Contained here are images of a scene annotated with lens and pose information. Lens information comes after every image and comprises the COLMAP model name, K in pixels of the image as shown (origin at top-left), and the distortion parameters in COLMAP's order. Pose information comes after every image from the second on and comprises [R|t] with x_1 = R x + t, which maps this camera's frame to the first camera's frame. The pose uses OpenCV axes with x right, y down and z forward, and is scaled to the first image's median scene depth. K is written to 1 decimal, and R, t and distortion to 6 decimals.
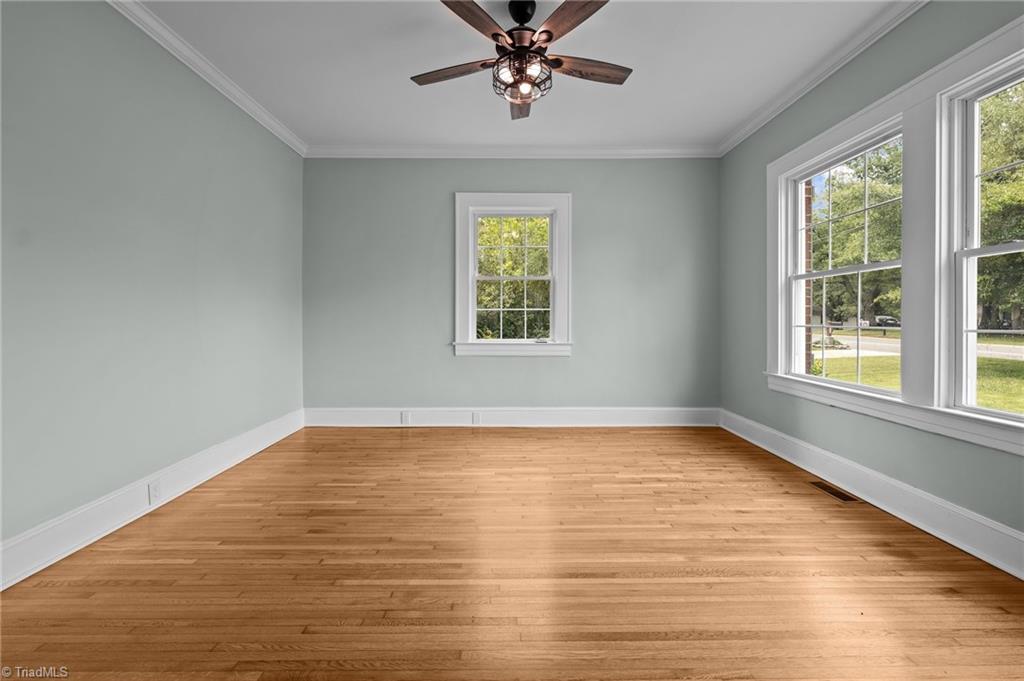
lens RADIAL K [[425.4, 0, 518.4], [0, 425.4, 318.9], [0, 0, 1]] dist [0.002036, -0.000449]
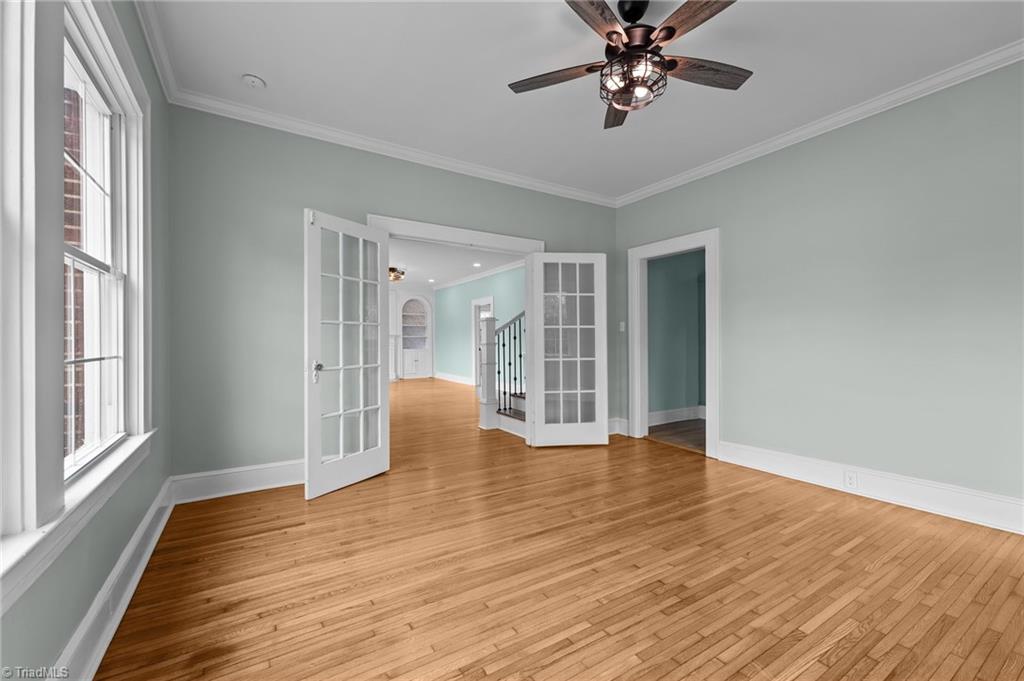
lens RADIAL K [[425.4, 0, 504.6], [0, 425.4, 340.5], [0, 0, 1]] dist [0.002036, -0.000449]
pose [[-0.871022, -0.004743, -0.491221, 0.744237], [-0.000958, 0.999968, -0.007956, -0.001068], [0.491243, -0.006460, -0.870999, 1.766231]]
